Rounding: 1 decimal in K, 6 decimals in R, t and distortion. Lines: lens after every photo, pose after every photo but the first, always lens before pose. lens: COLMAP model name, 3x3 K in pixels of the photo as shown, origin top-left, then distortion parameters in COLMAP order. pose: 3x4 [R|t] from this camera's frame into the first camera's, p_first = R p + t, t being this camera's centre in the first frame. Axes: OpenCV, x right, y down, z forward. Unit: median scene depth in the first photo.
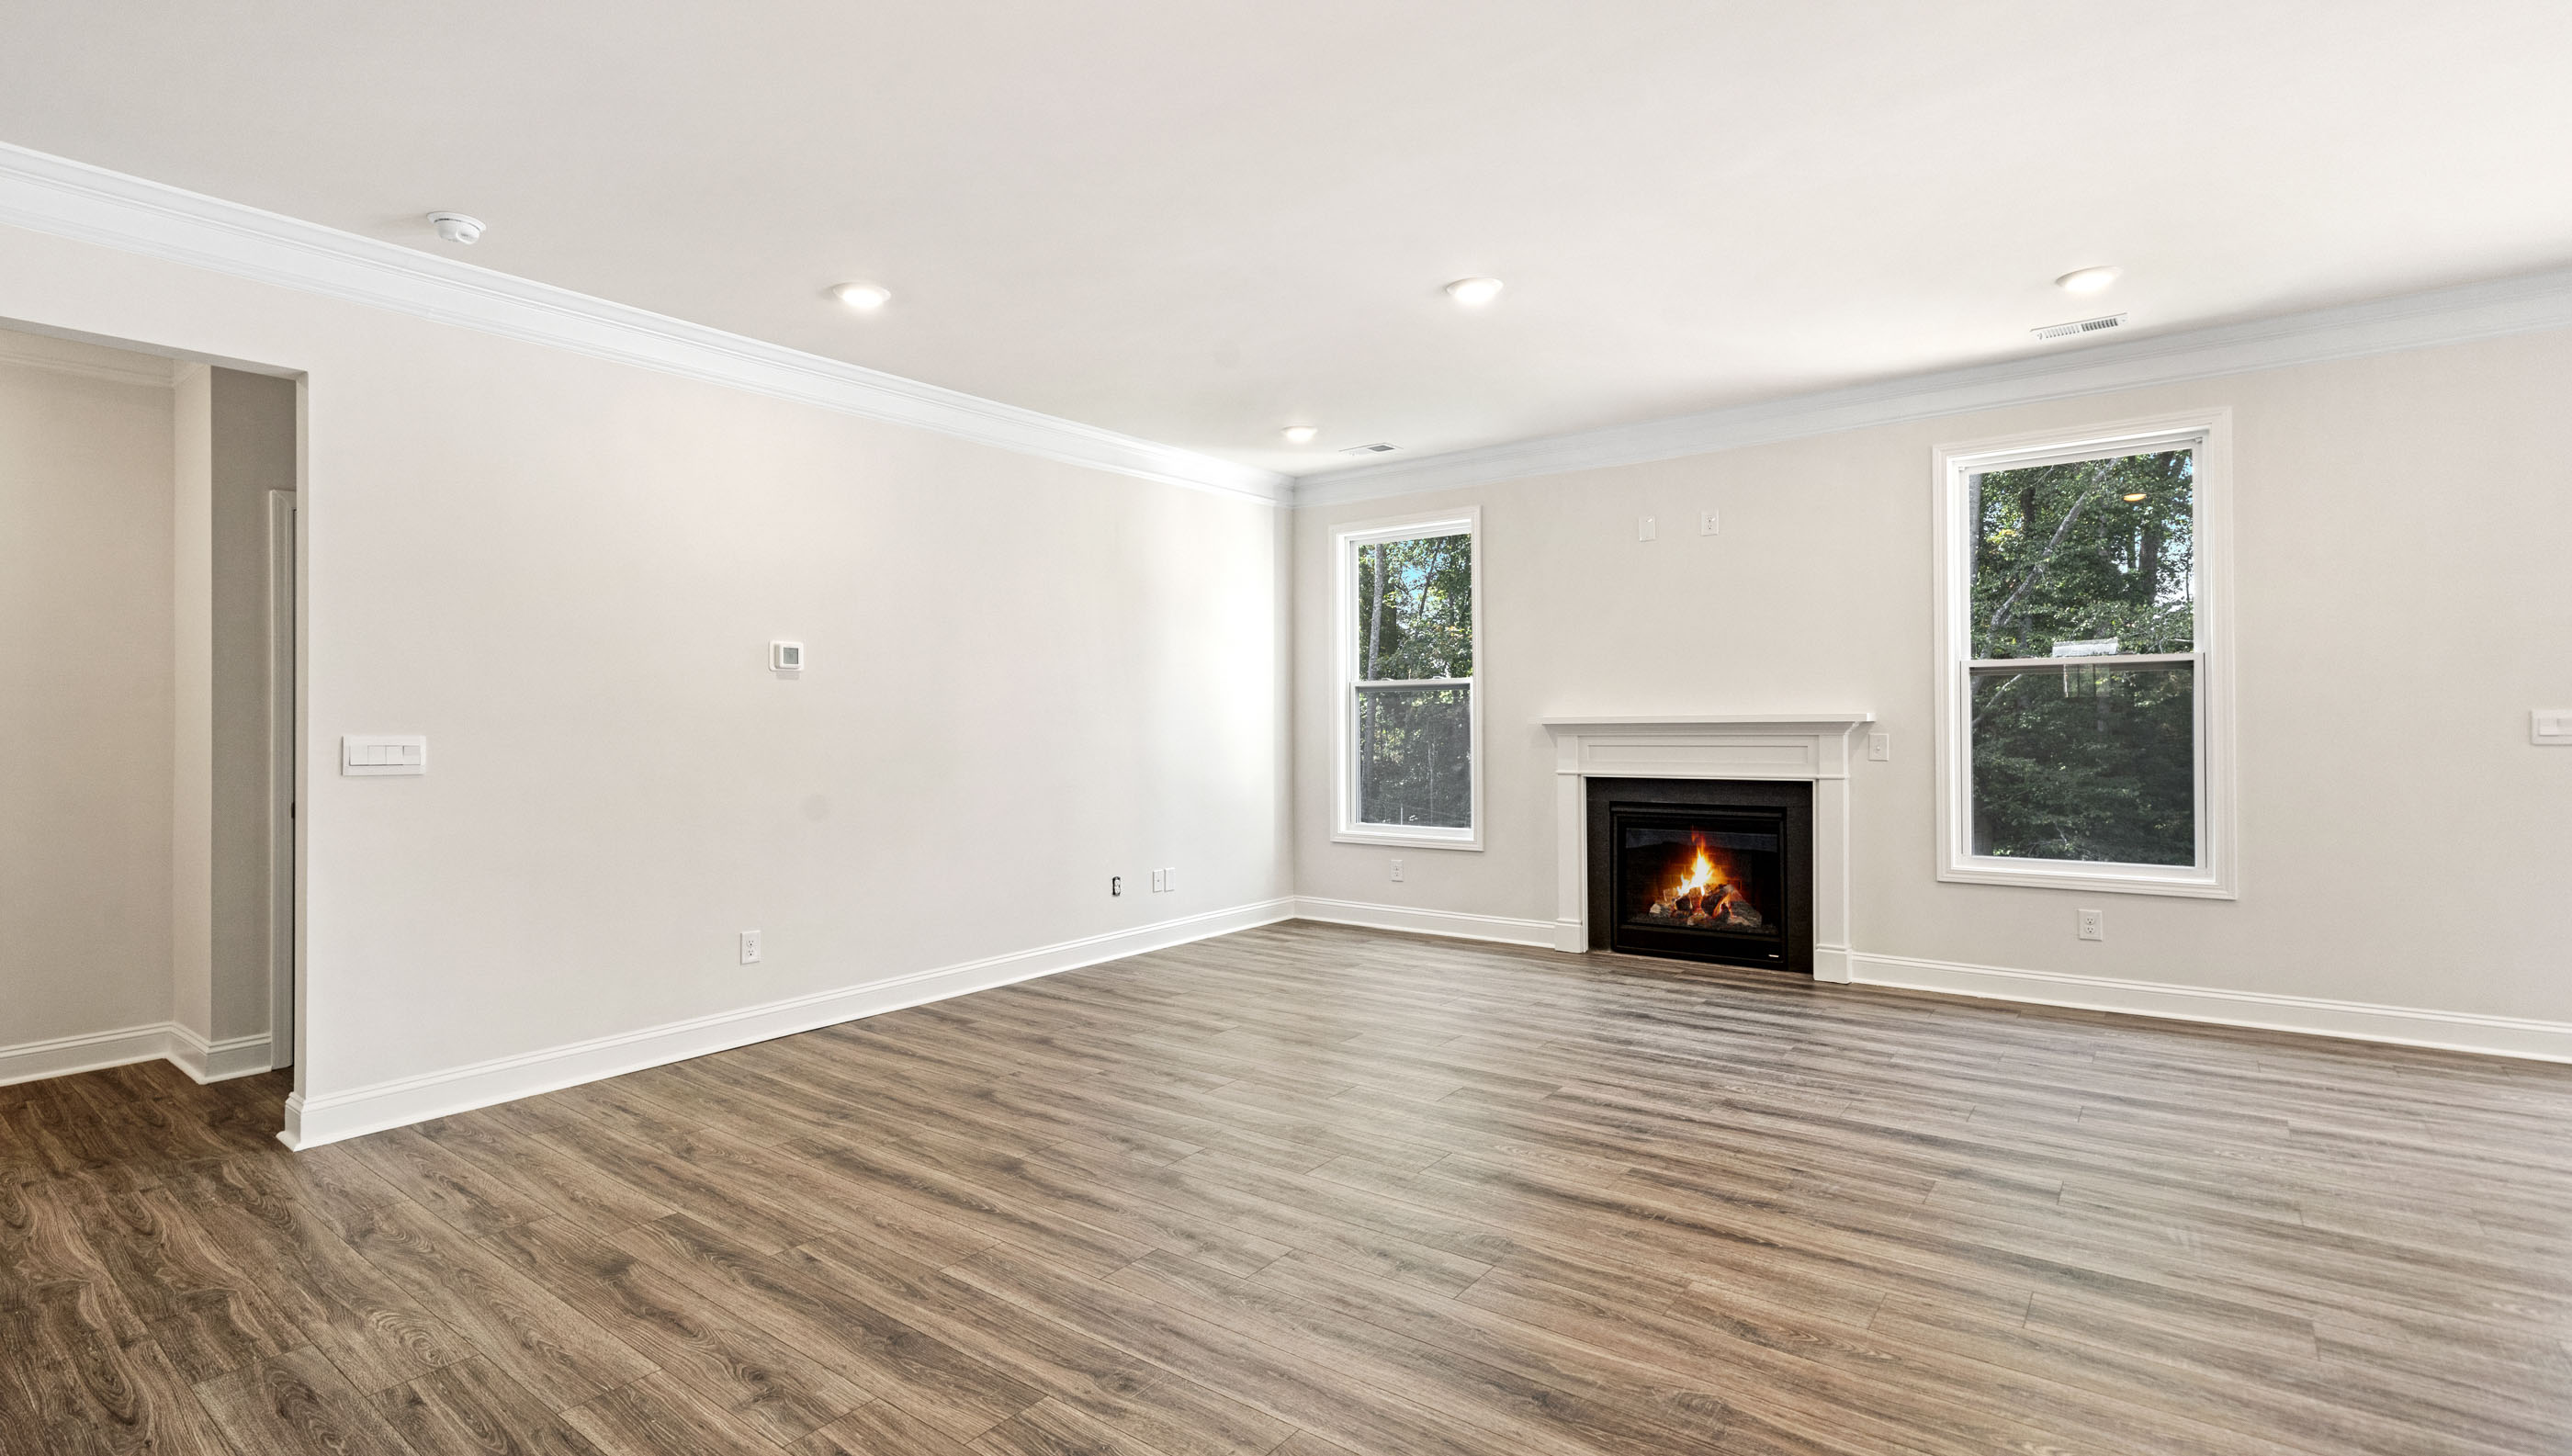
lens RADIAL K [[1183.0, 0, 1276.2], [0, 1183.0, 704.8], [0, 0, 1]] dist [0.004558, 0.001987]
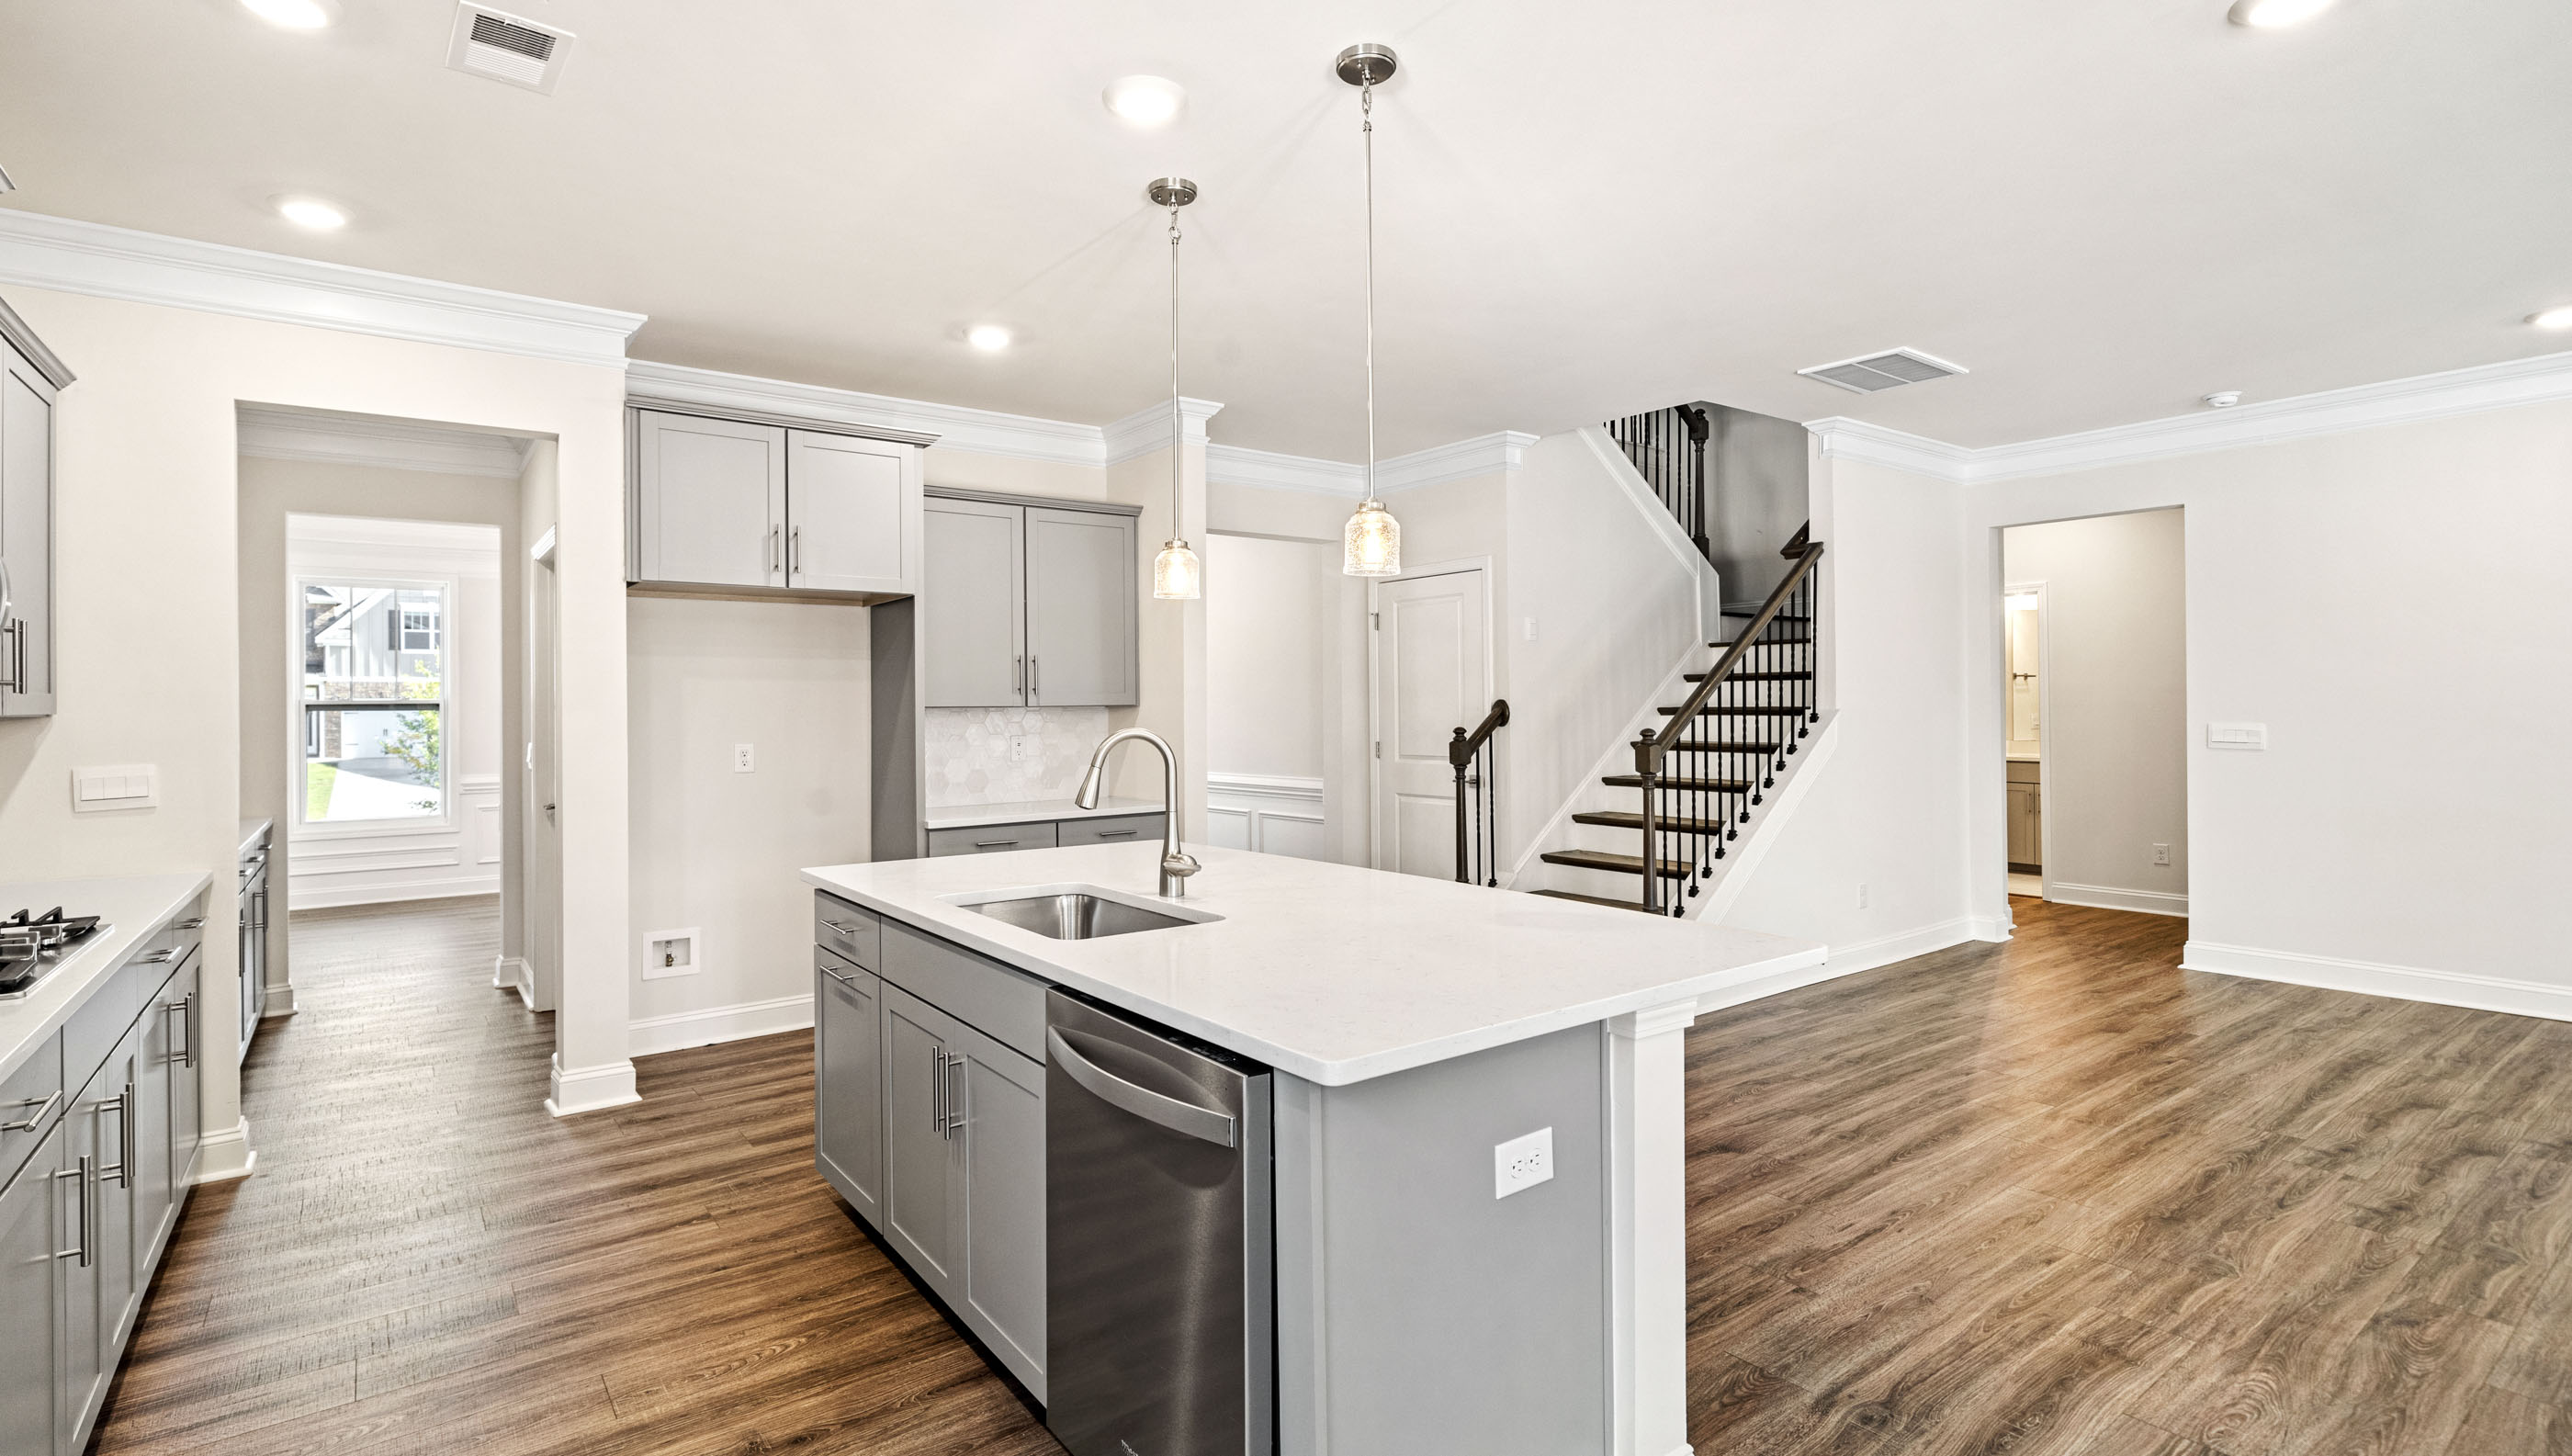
lens RADIAL K [[1183.0, 0, 1273.4], [0, 1183.0, 739.9], [0, 0, 1]] dist [0.004558, 0.001987]
pose [[-0.272146, 0.030022, -0.961787, 0.706799], [0.032243, 0.999236, 0.022068, -0.018844], [0.961716, -0.025005, -0.272907, 0.141966]]
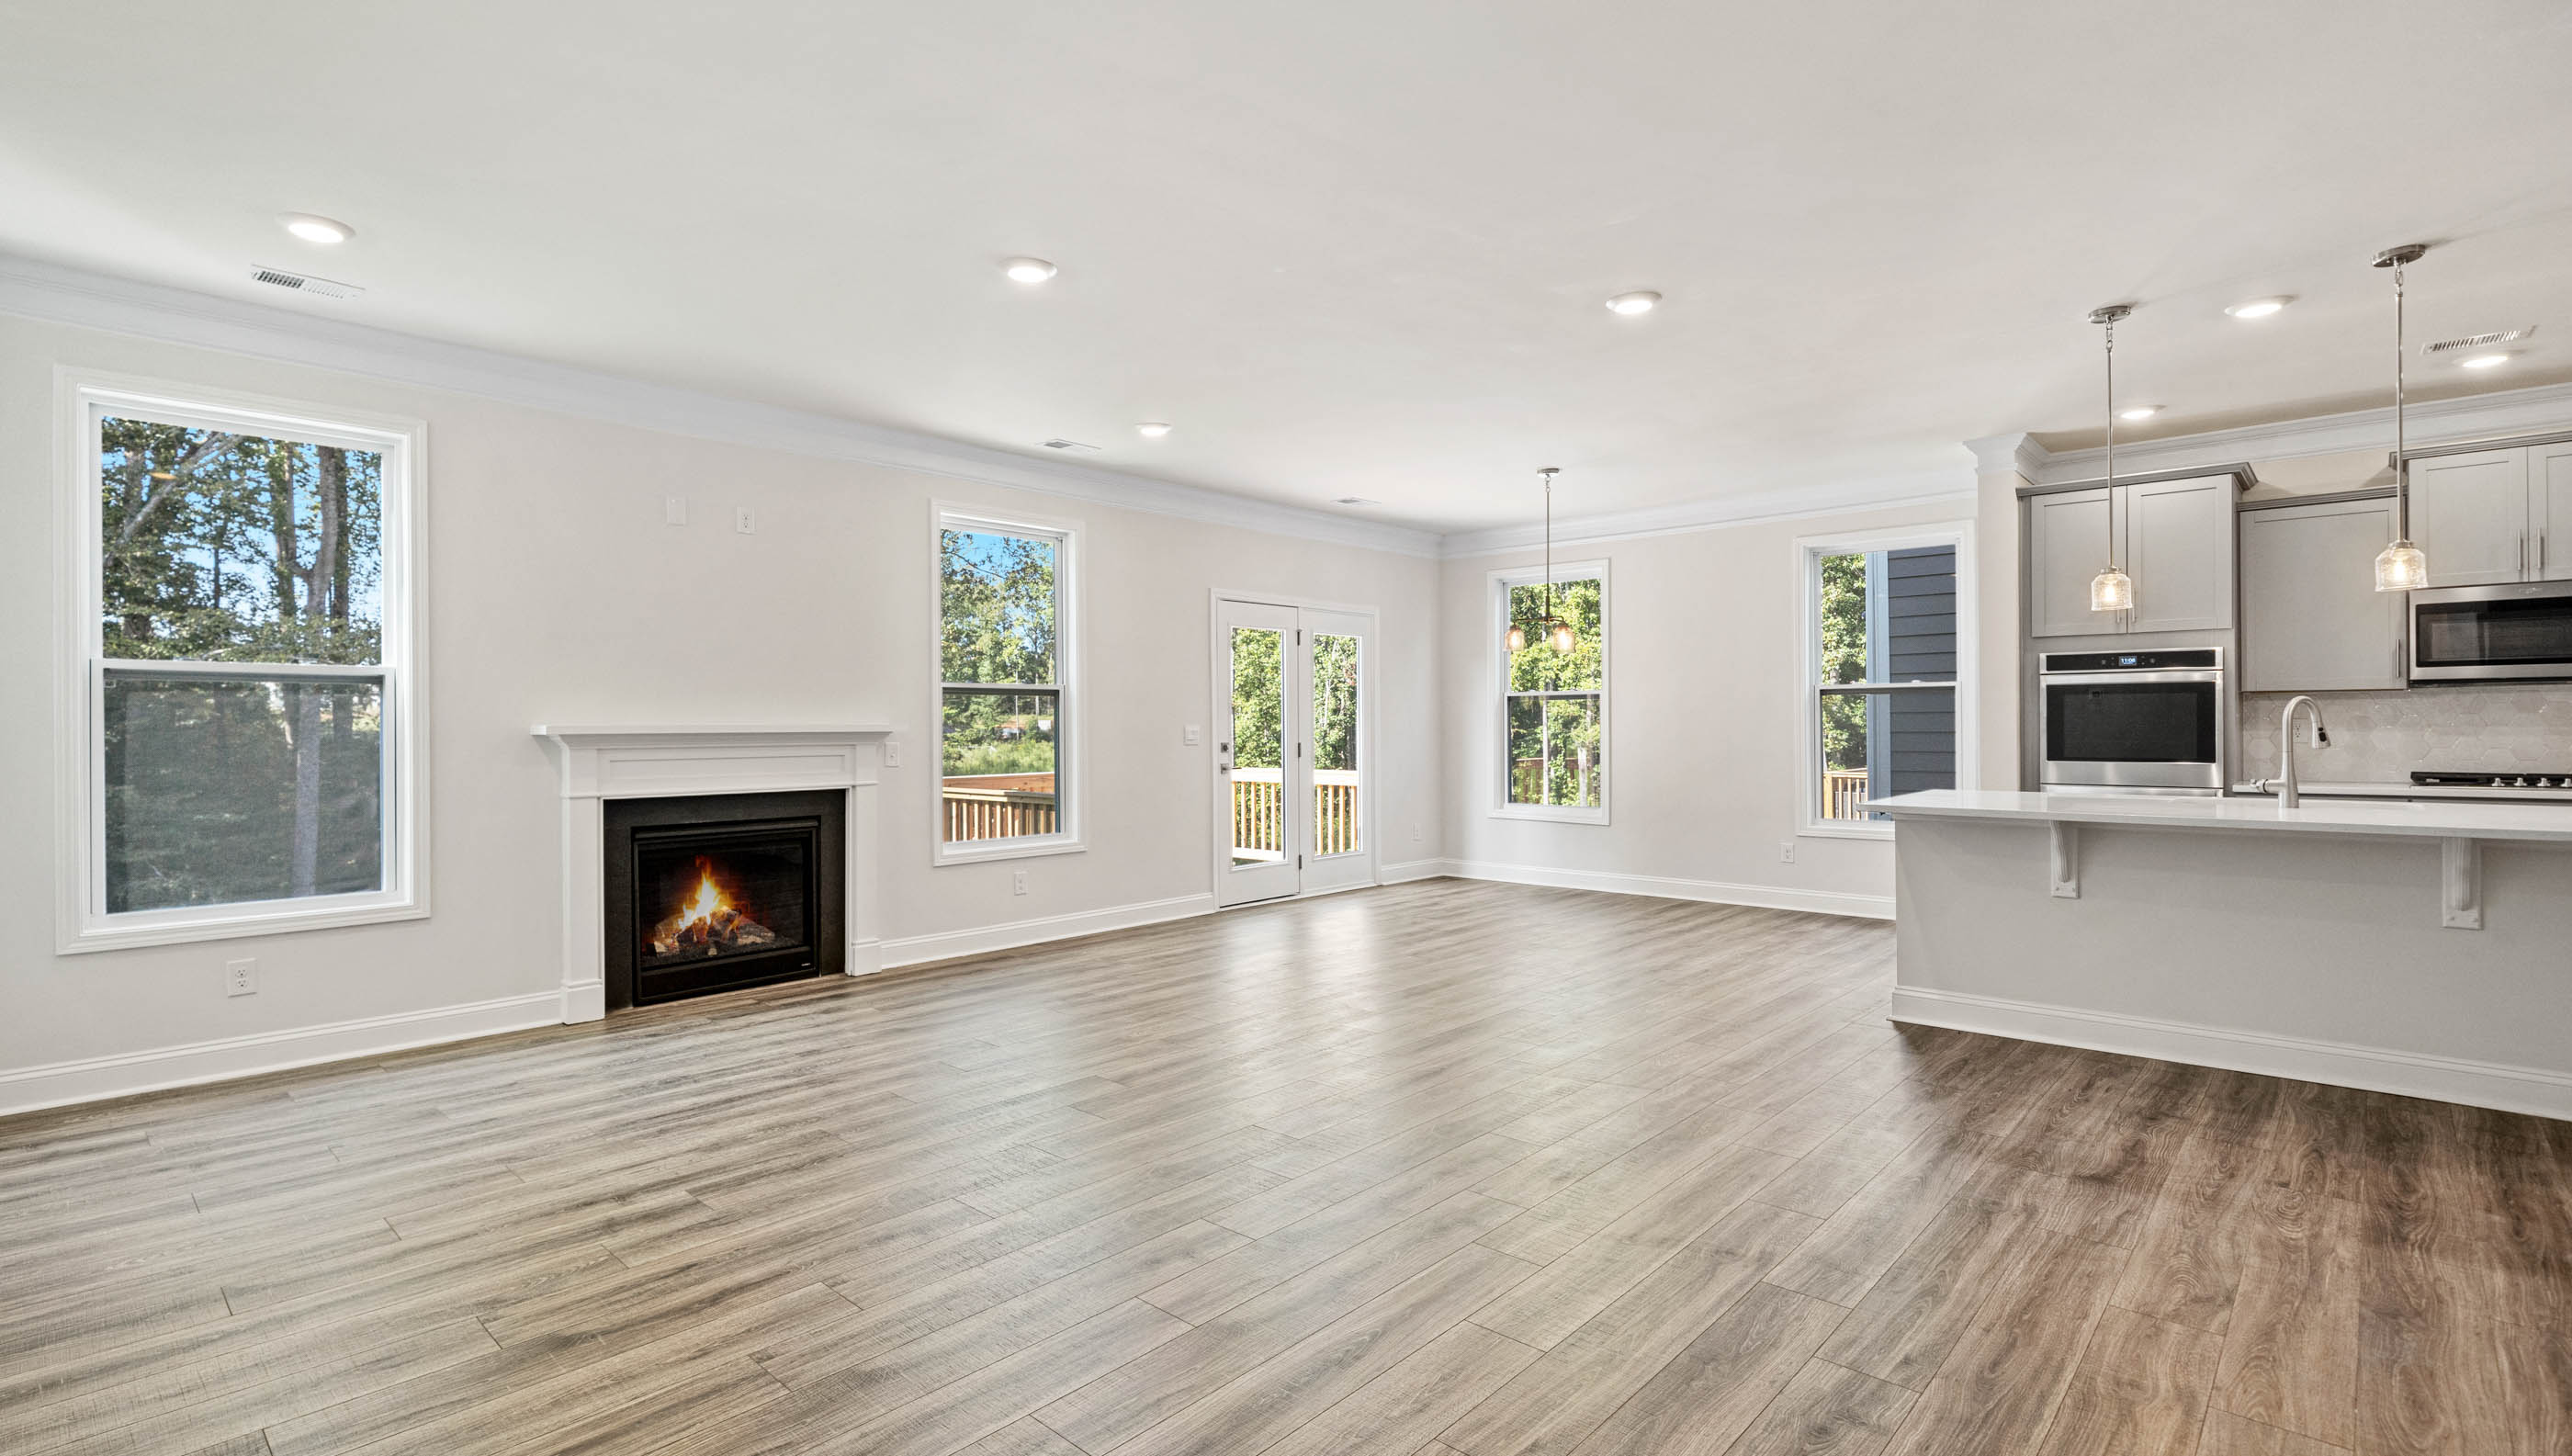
lens RADIAL K [[1168.1, 0, 1259.3], [0, 1168.1, 725.7], [0, 0, 1]] dist [0.012135, -0.002843]
pose [[0.105871, 0.013237, 0.994292, -0.551968], [-0.012291, 0.999852, -0.012002, 0.016489], [-0.994304, -0.010950, 0.106018, 0.533280]]
